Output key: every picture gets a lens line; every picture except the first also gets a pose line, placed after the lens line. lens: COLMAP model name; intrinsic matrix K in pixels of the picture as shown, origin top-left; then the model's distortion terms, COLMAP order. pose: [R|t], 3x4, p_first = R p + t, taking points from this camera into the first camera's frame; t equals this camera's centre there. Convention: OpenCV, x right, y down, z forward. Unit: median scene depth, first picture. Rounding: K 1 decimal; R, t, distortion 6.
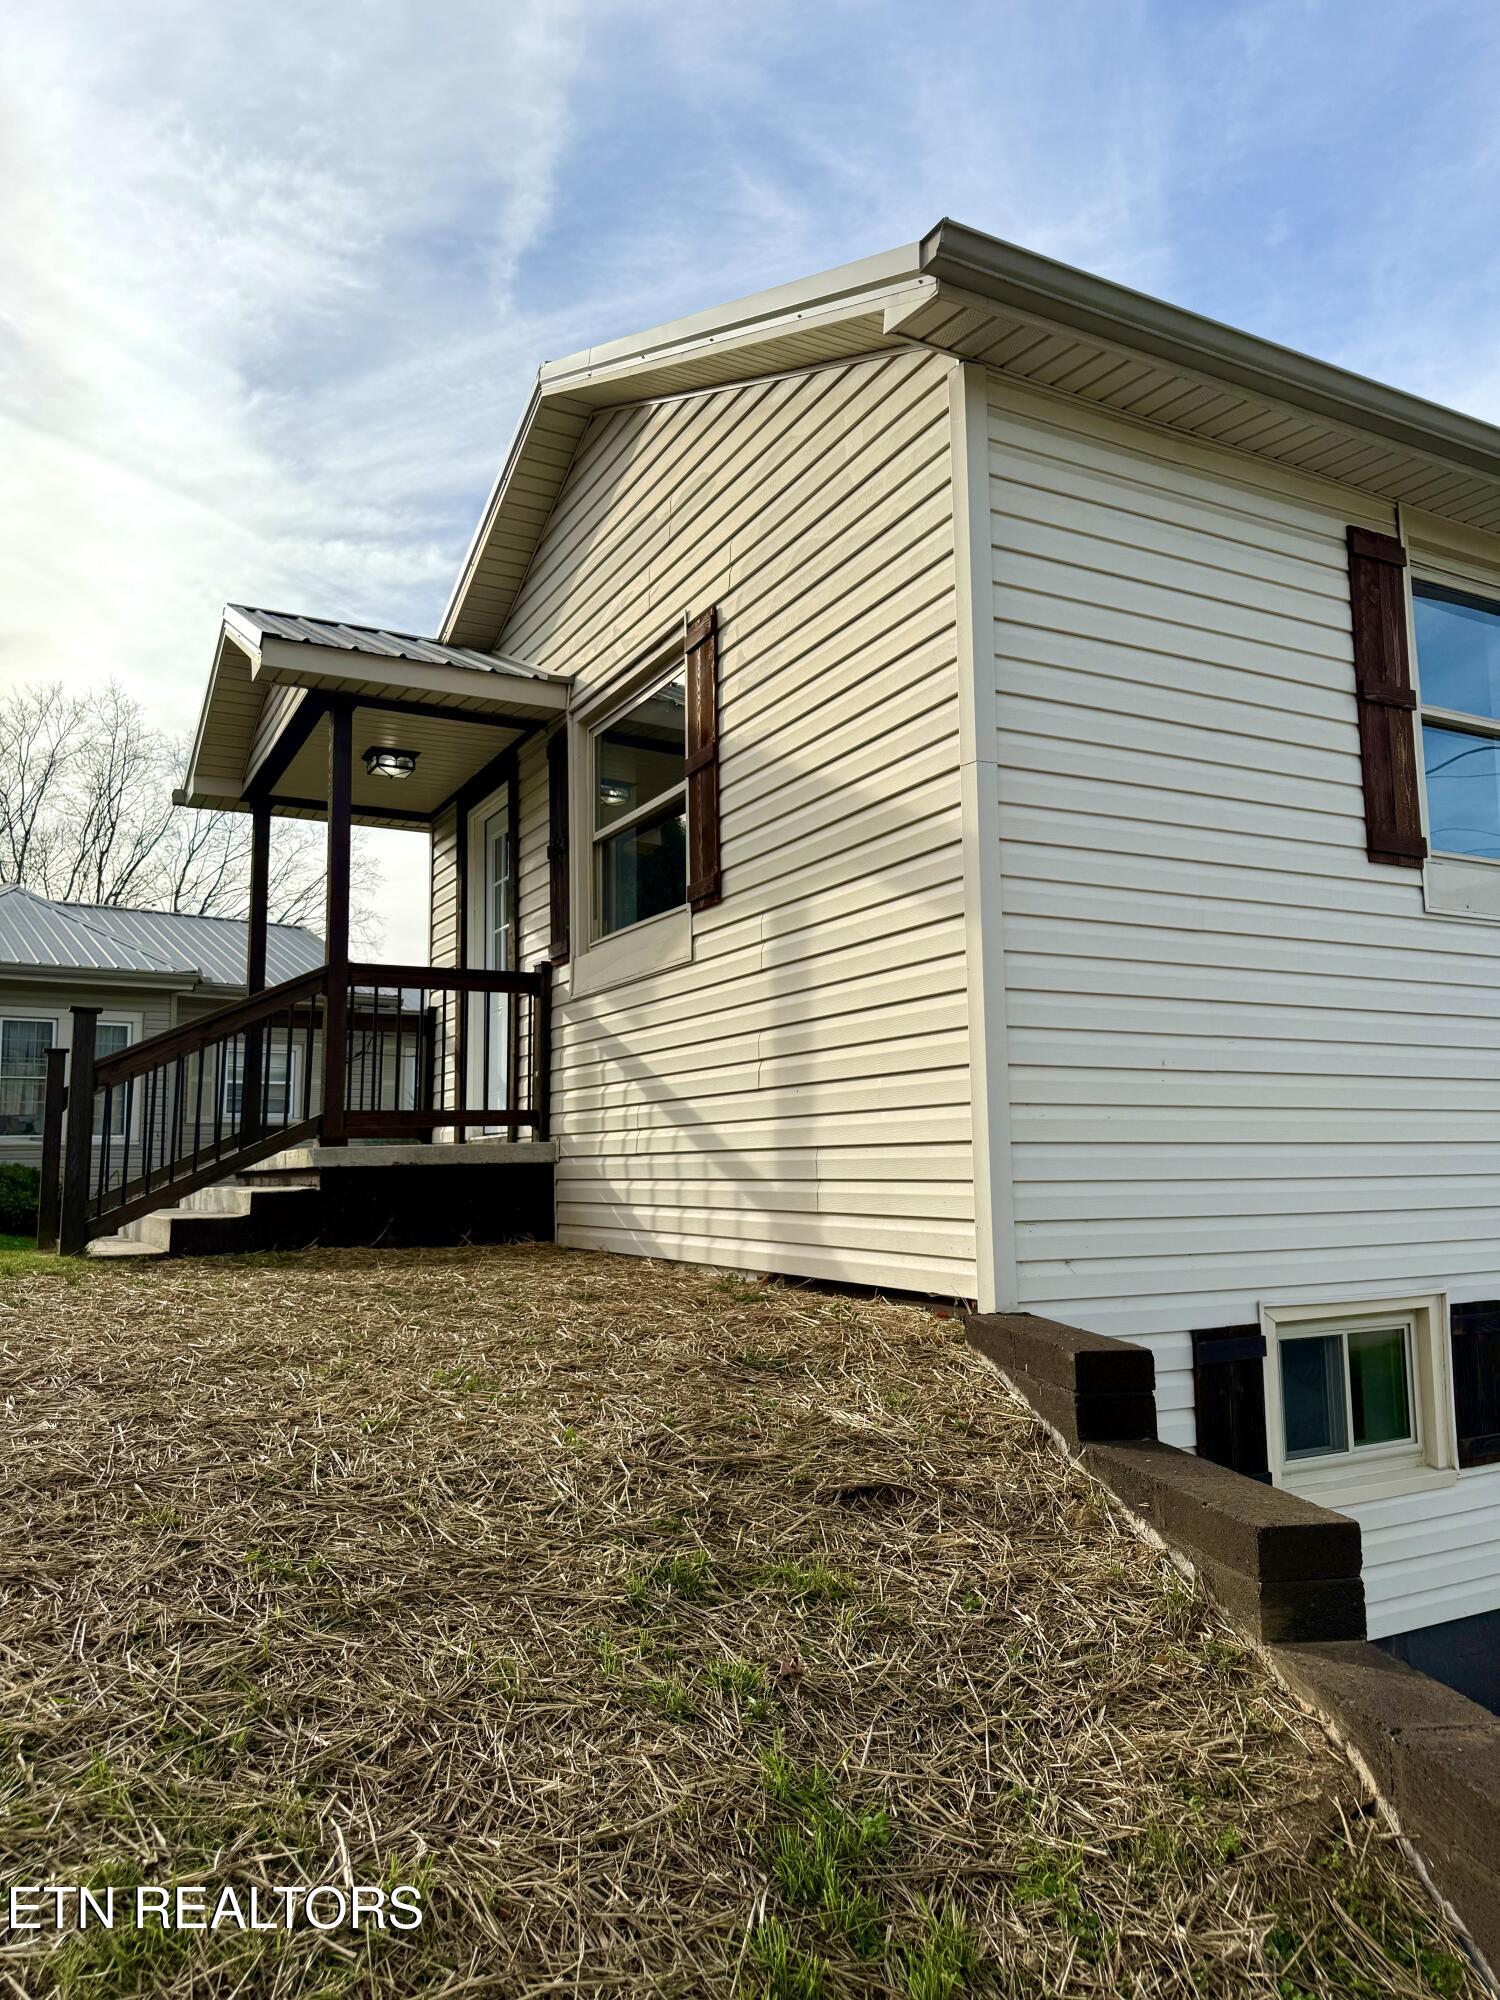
lens RADIAL K [[1406.6, 0, 759.2], [0, 1406.6, 994.7], [0, 0, 1]] dist [0.142867, -0.256356]
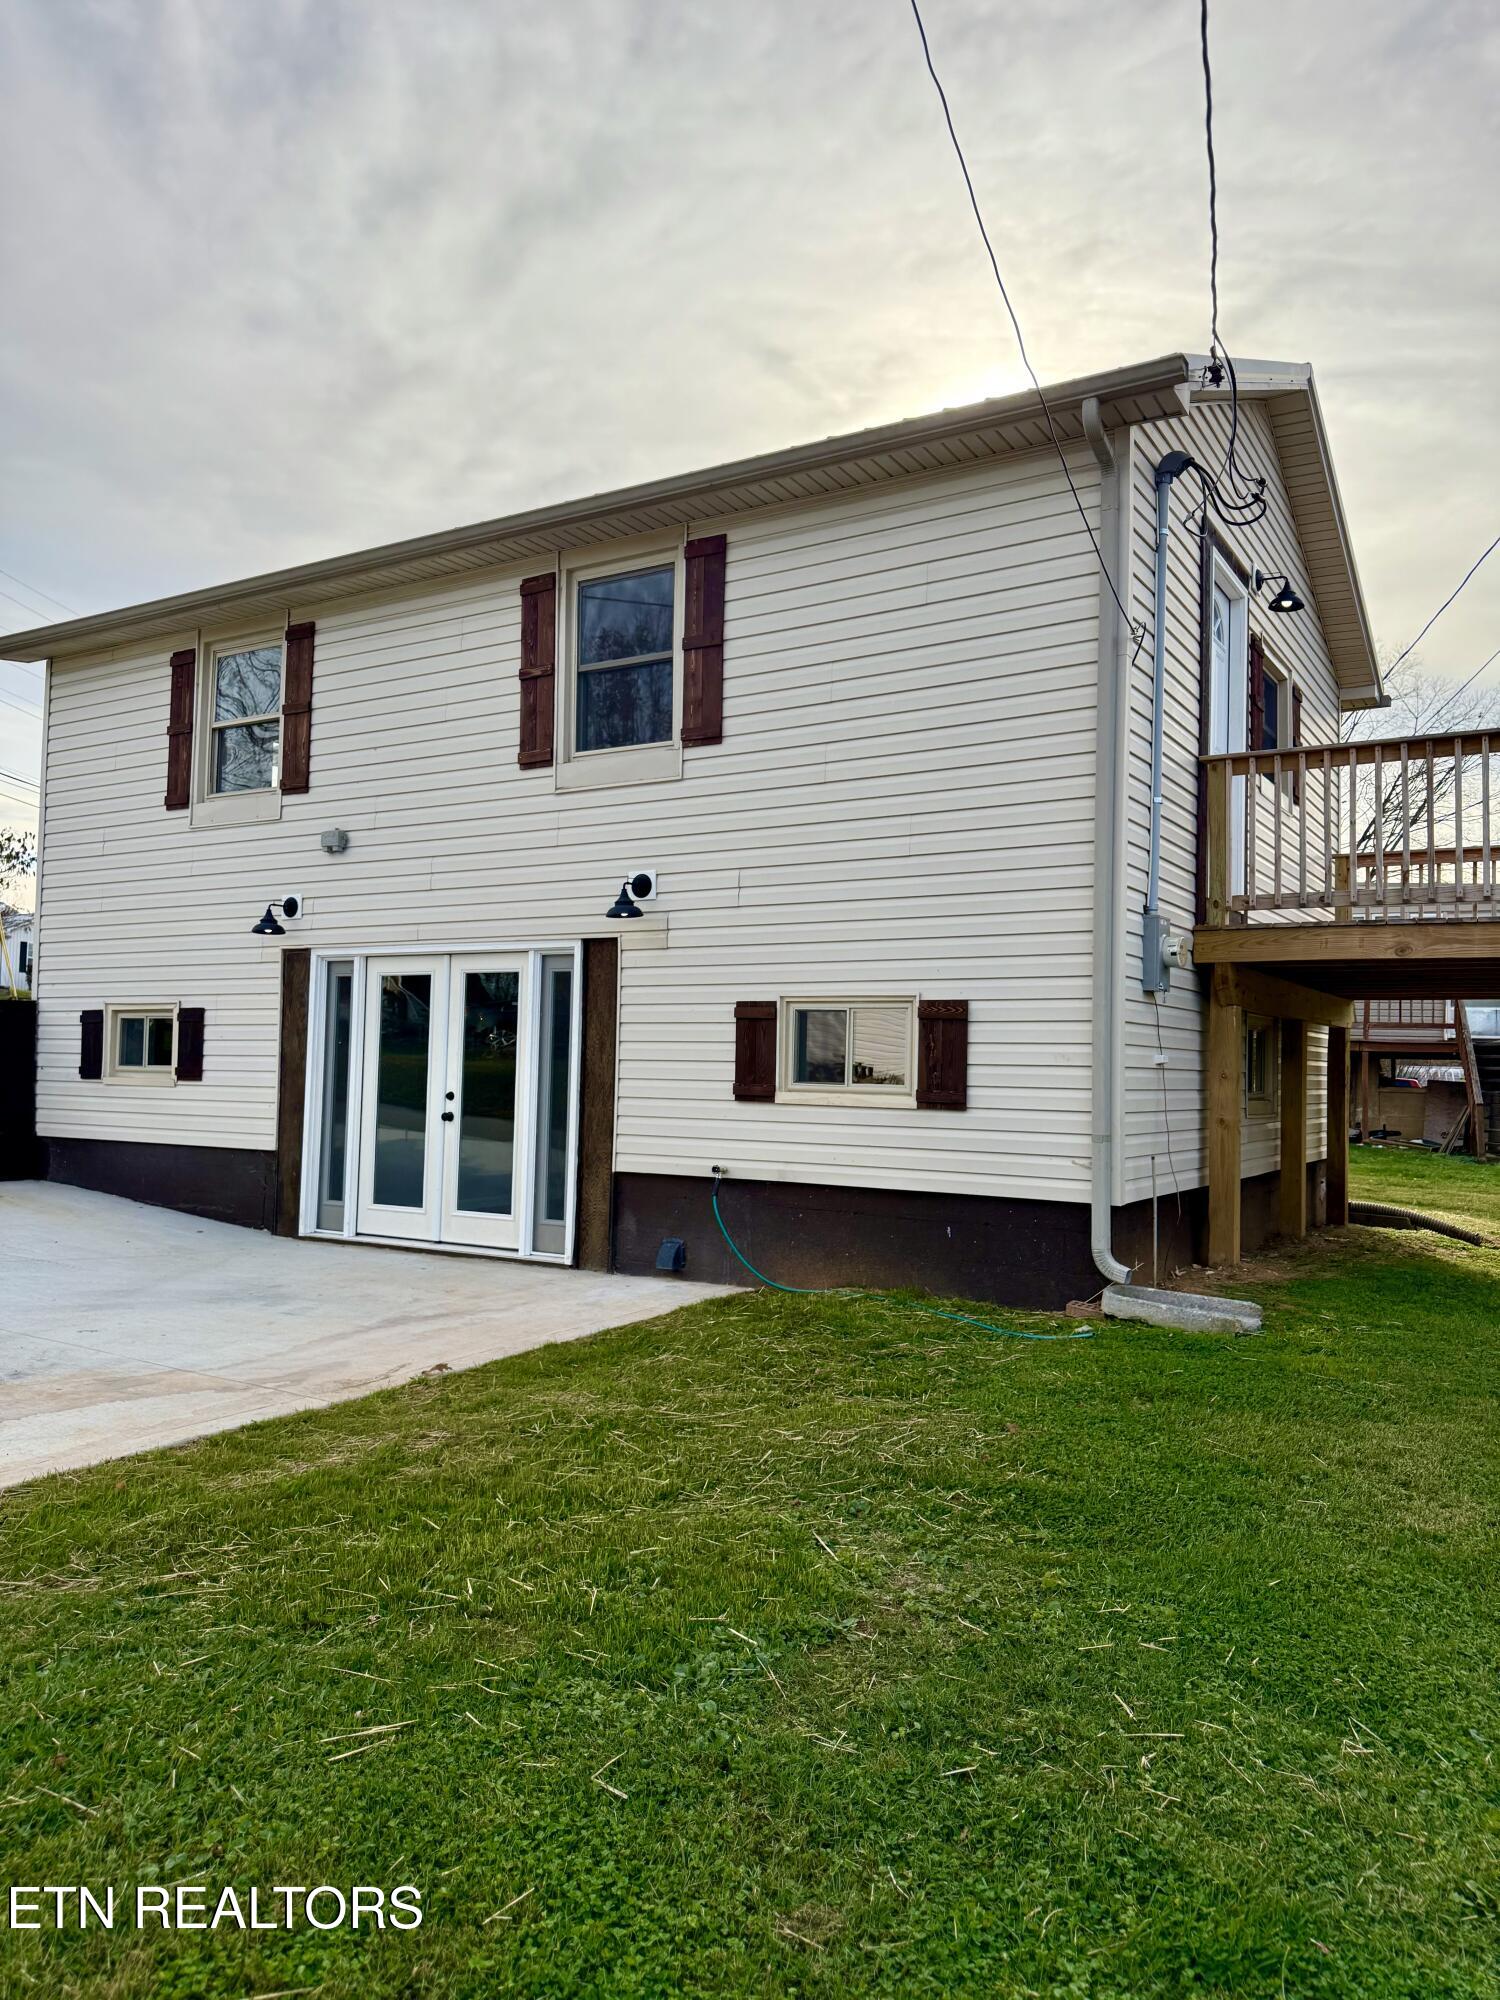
lens RADIAL K [[1406.6, 0, 759.2], [0, 1406.6, 994.7], [0, 0, 1]] dist [0.142867, -0.256356]
pose [[0.496799, -0.023261, -0.867554, 3.122078], [0.080239, 0.996590, 0.019227, 0.248146], [0.864148, -0.079164, 0.496971, 0.746859]]
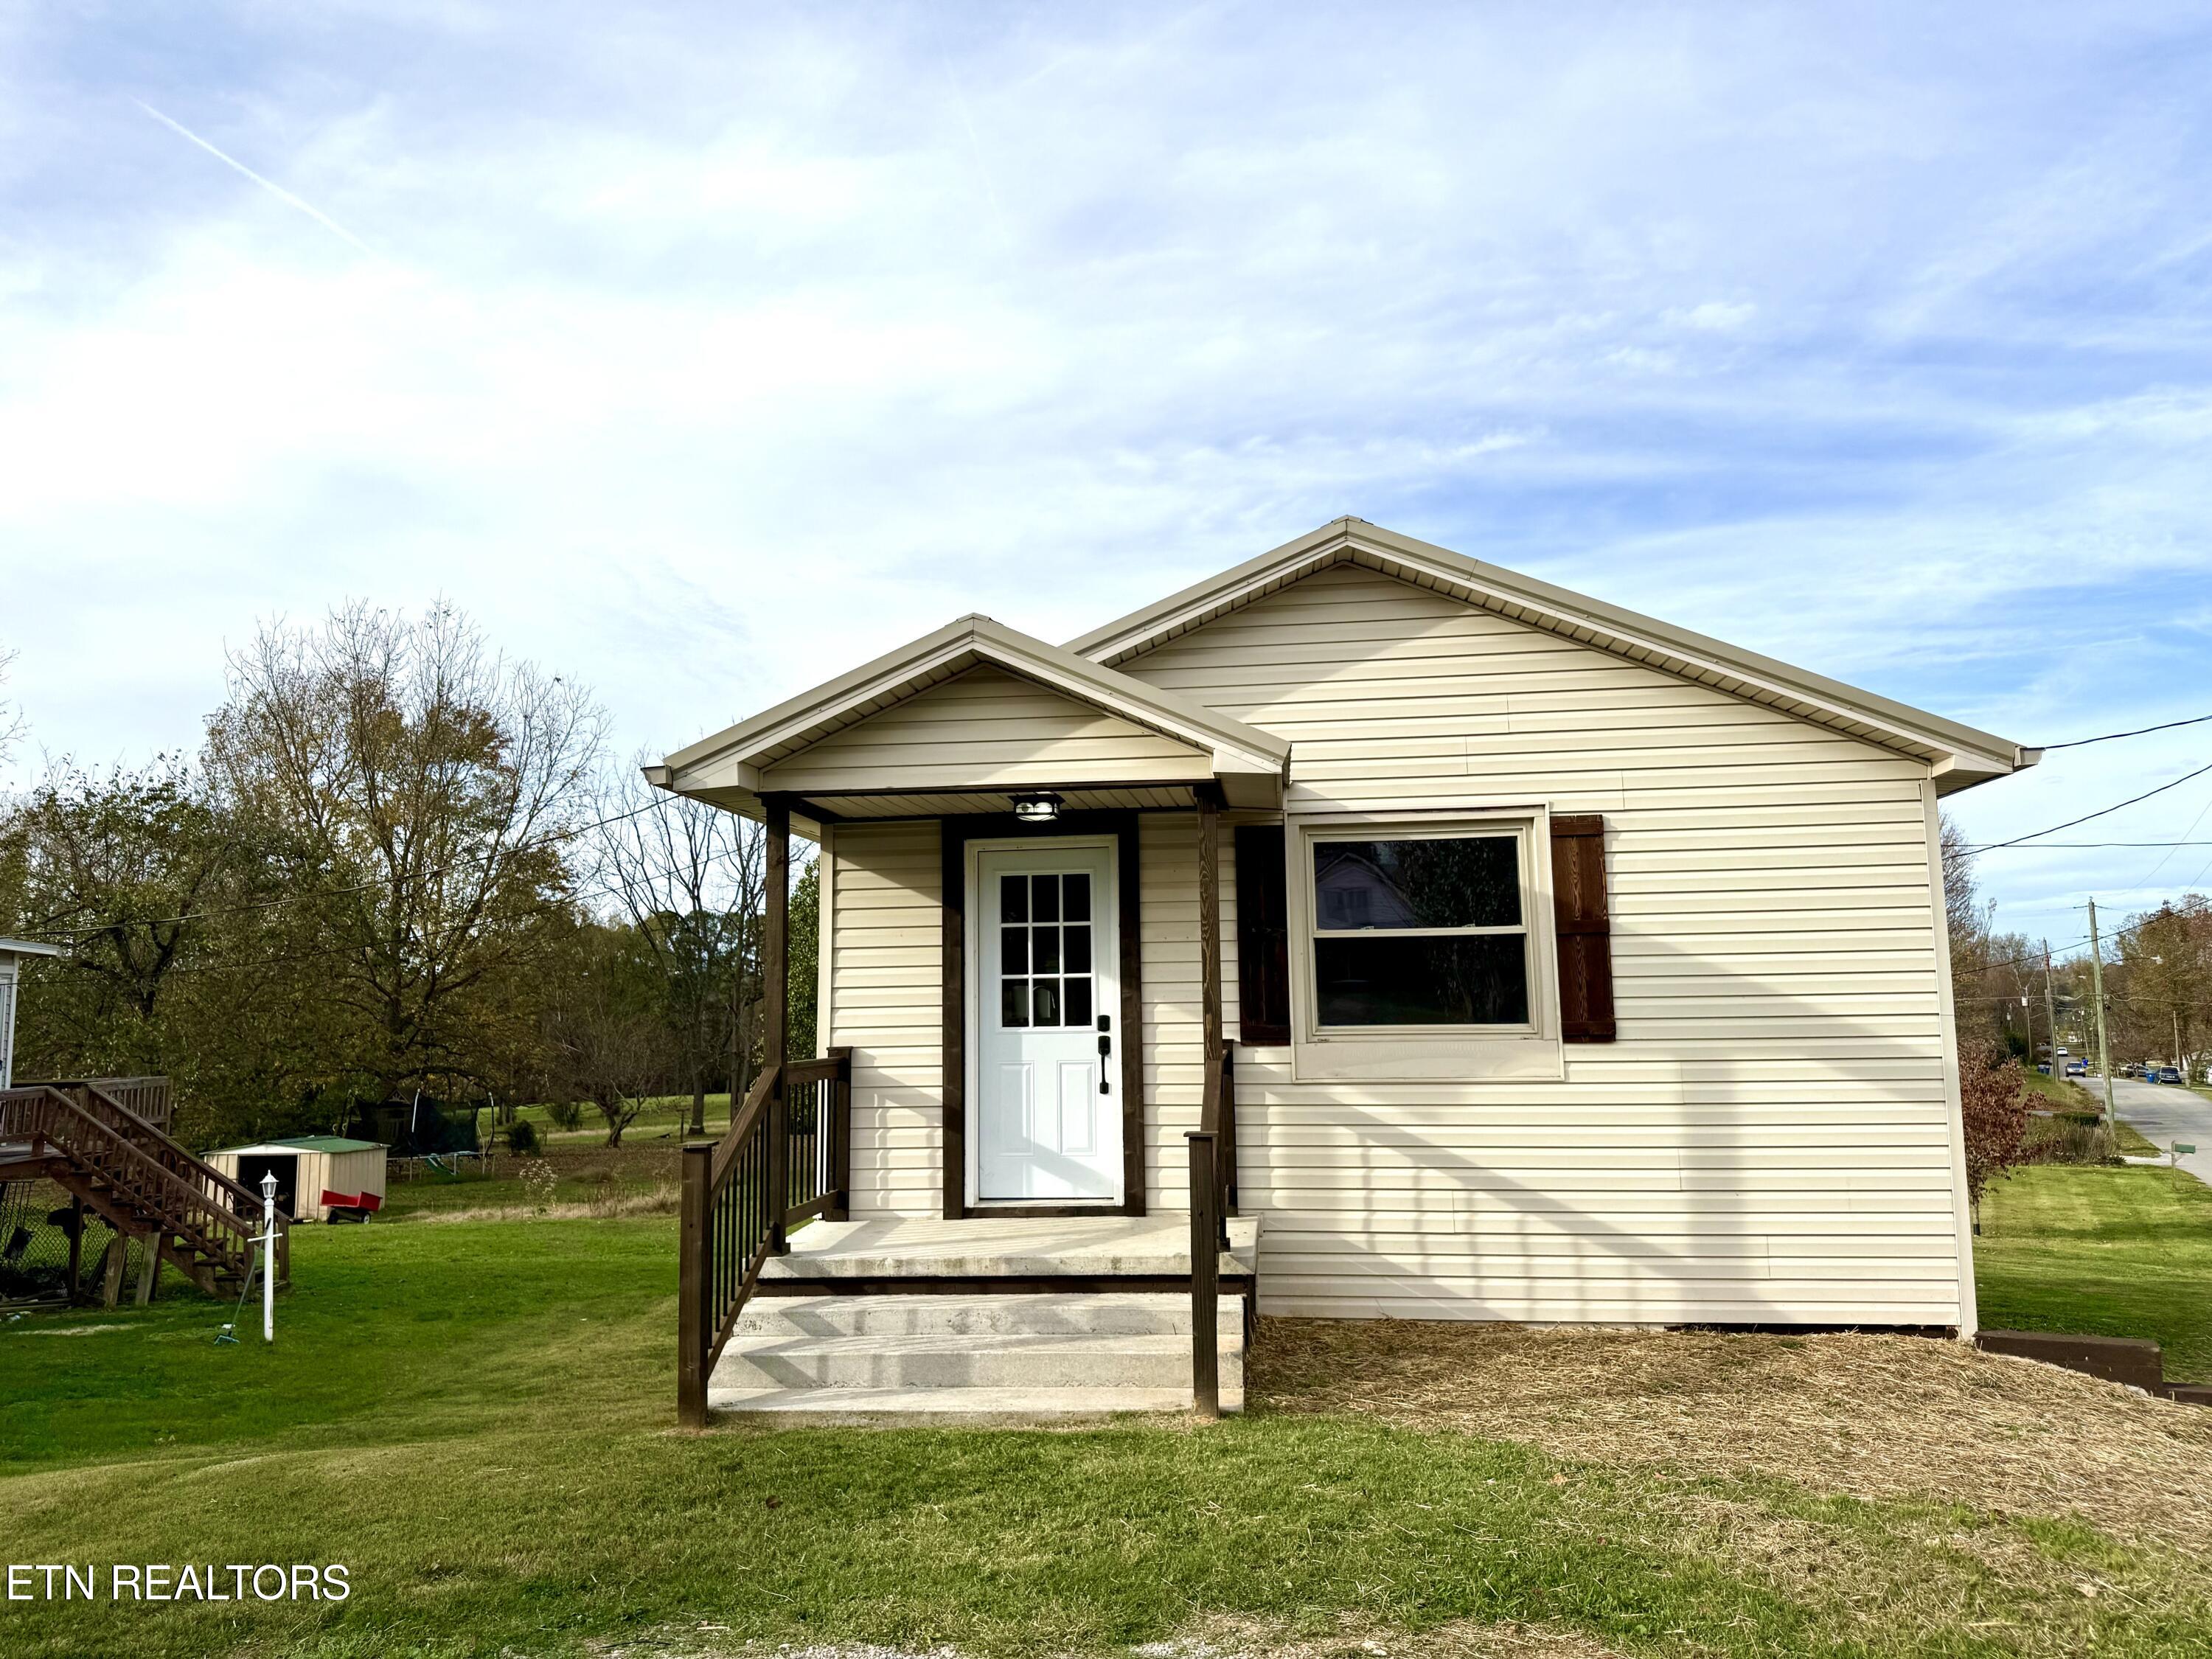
lens RADIAL K [[1555.7, 0, 1108.4], [0, 1555.7, 822.6], [0, 0, 1]] dist [0.142867, -0.256356]
pose [[0.570112, 0.092074, 0.816391, -2.002580], [-0.093798, 0.994497, -0.046660, -0.208065], [-0.816195, -0.049974, 0.575611, 0.716650]]
